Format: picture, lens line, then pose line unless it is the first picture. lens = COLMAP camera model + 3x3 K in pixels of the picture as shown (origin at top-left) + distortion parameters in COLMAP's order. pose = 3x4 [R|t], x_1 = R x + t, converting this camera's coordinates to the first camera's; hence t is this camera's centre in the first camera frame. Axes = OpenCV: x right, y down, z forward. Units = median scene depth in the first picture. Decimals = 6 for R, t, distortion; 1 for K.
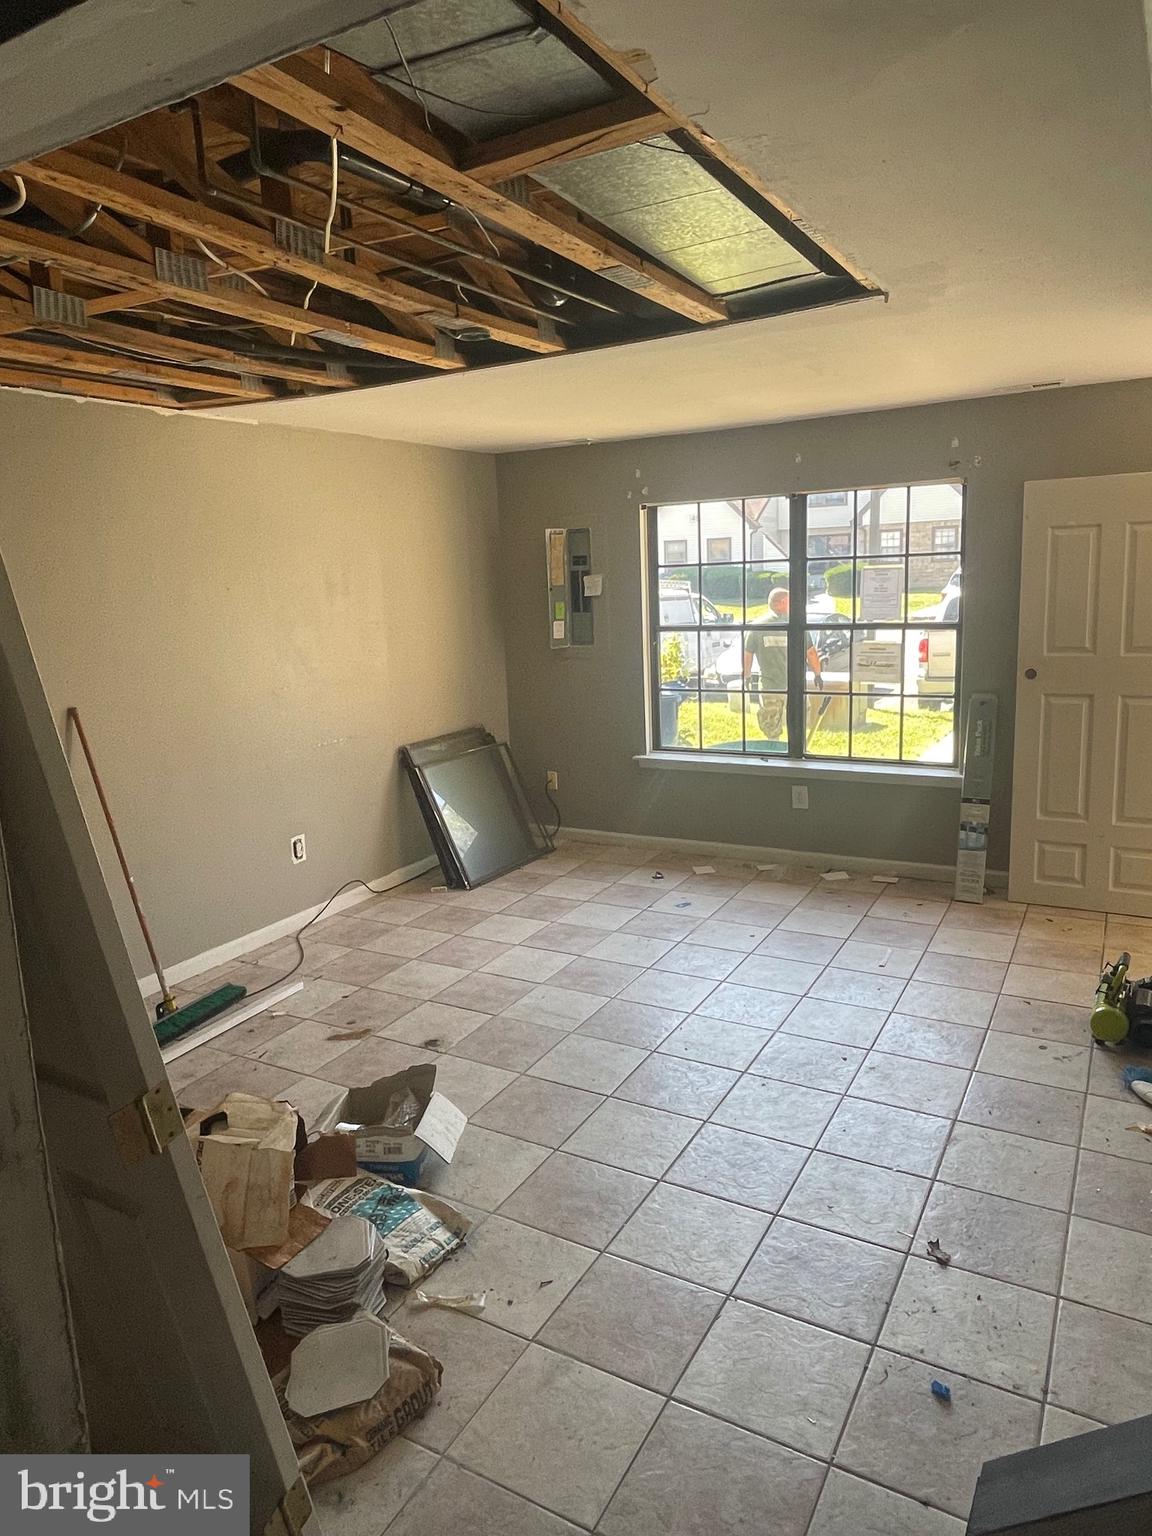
lens RADIAL K [[968.2, 0, 574.9], [0, 968.2, 737.9], [0, 0, 1]] dist [0.003181, -0.000231]
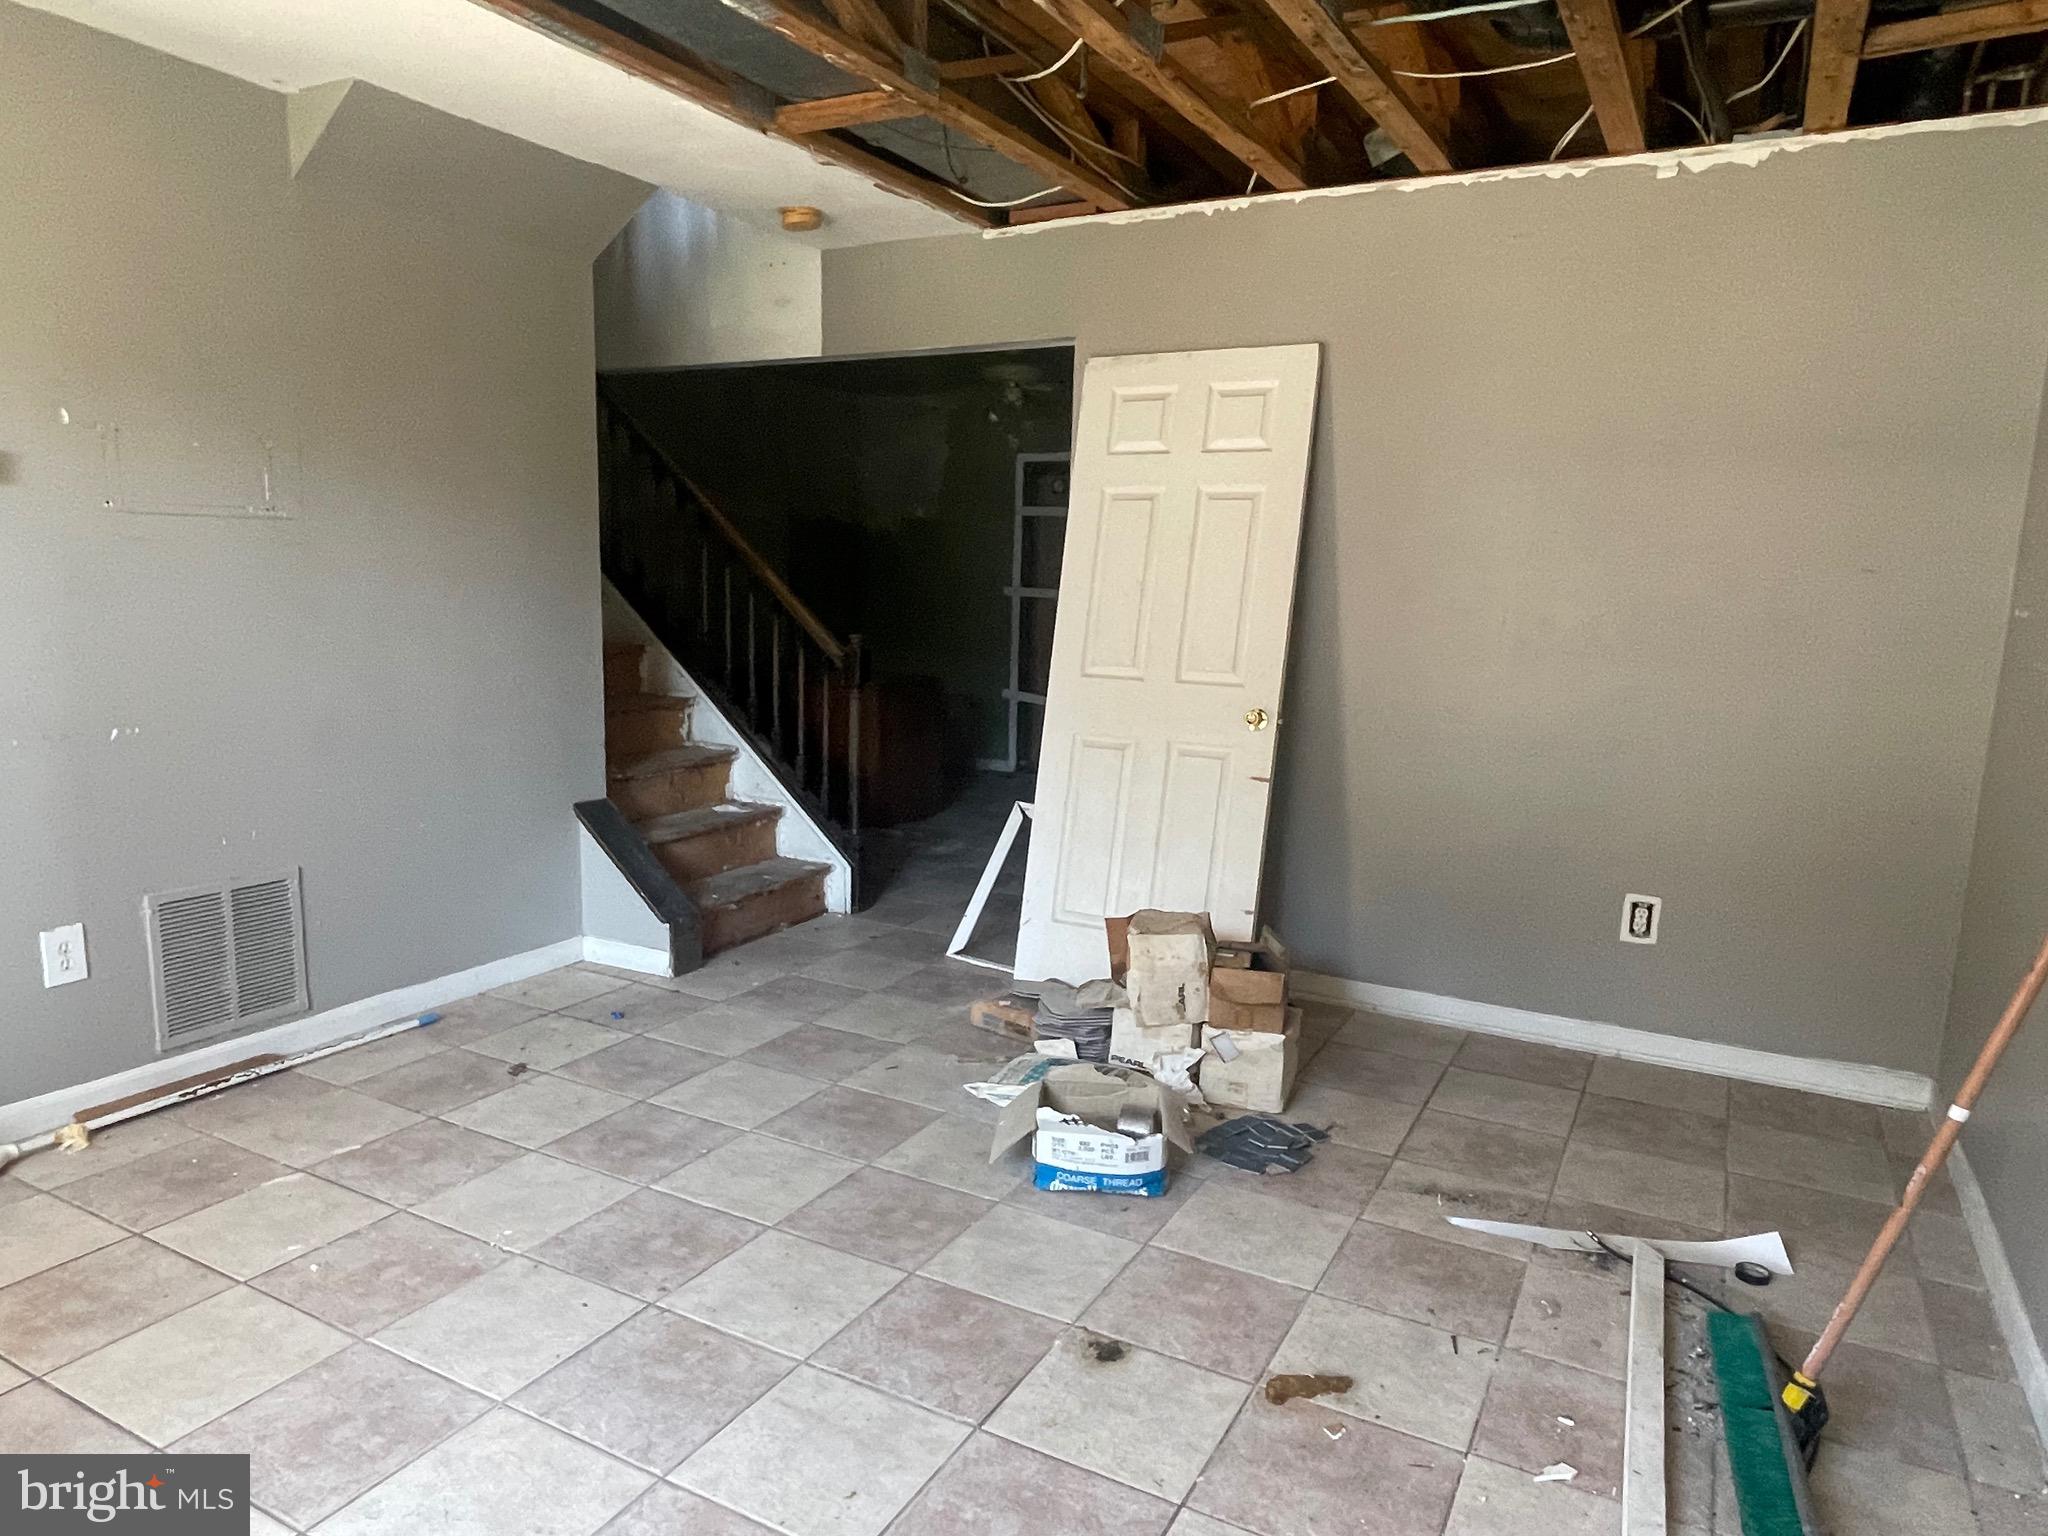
lens RADIAL K [[1348.2, 0, 1019.5], [0, 1348.2, 783.1], [0, 0, 1]] dist [0.006190, -0.004339]
pose [[-0.999726, 0.016614, -0.016501, -0.095252], [0.010392, 0.946289, 0.323155, -0.144555], [0.020983, 0.322895, -0.946202, 1.453078]]
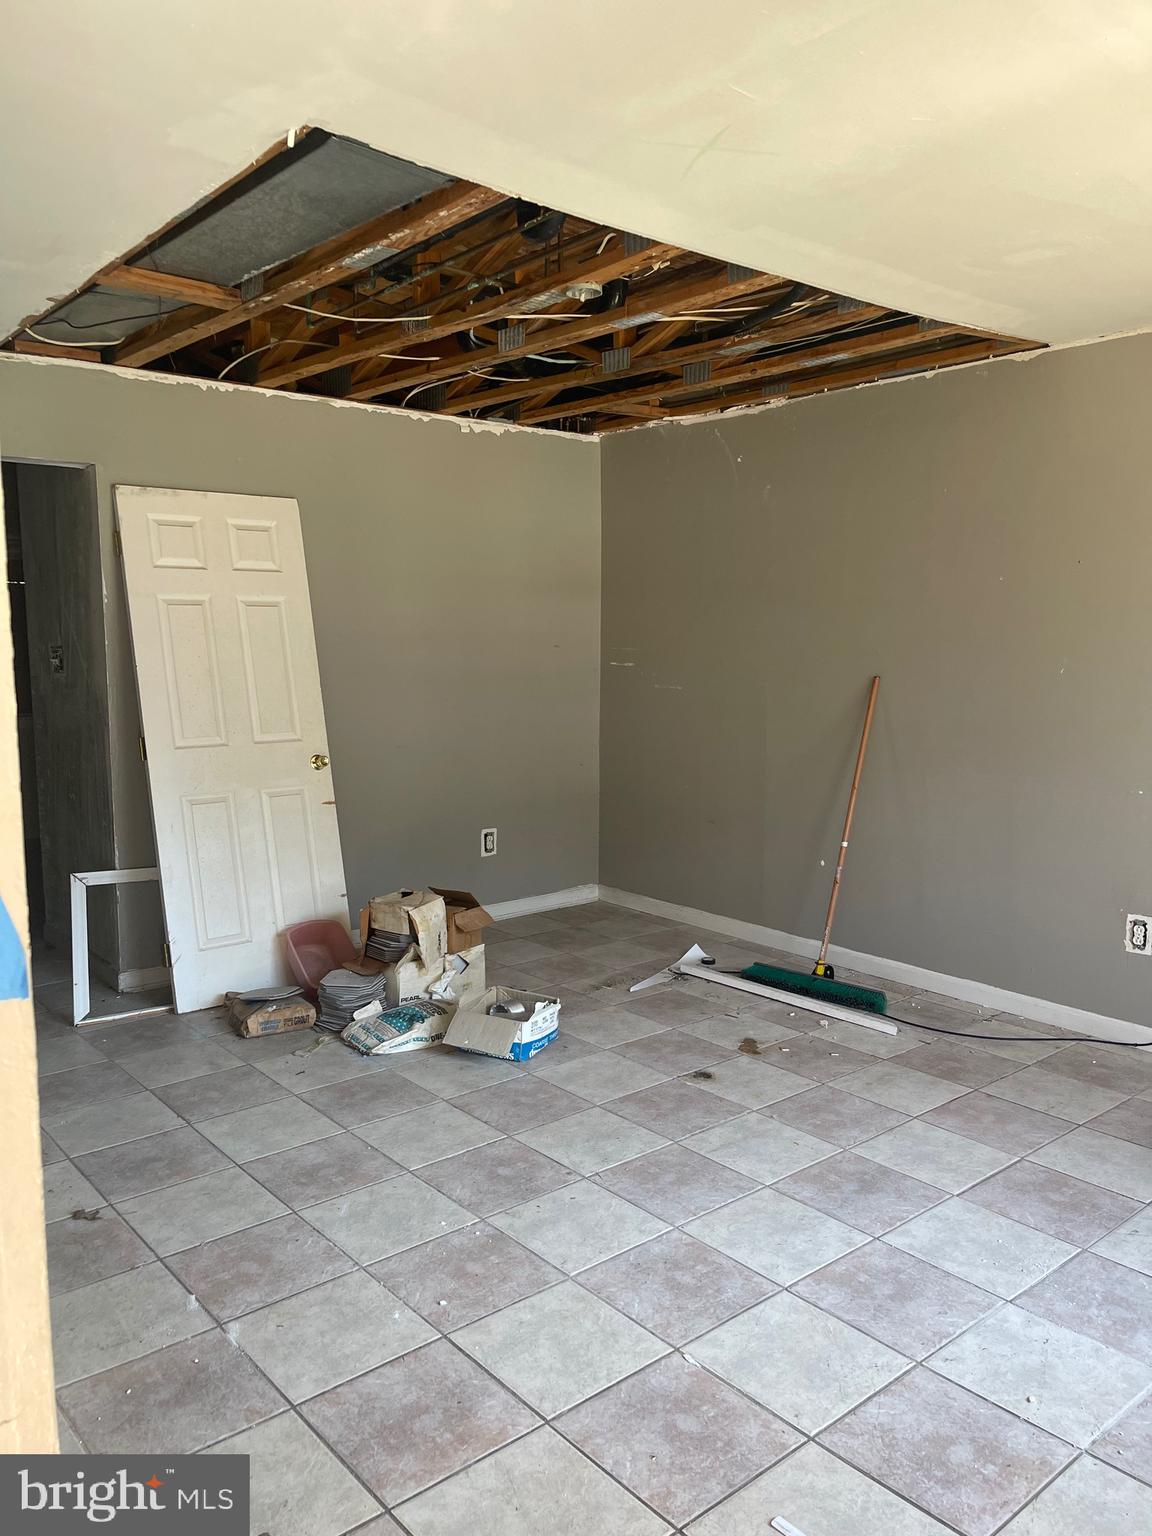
lens RADIAL K [[1162.0, 0, 576.0], [0, 1162.0, 768.0], [0, 0, 1]] dist [0.027823, 0.000349]
pose [[-0.335900, 0.150050, -0.929869, 0.796569], [-0.145122, 0.967196, 0.208497, -0.152156], [0.930651, 0.204979, -0.303106, 1.103135]]
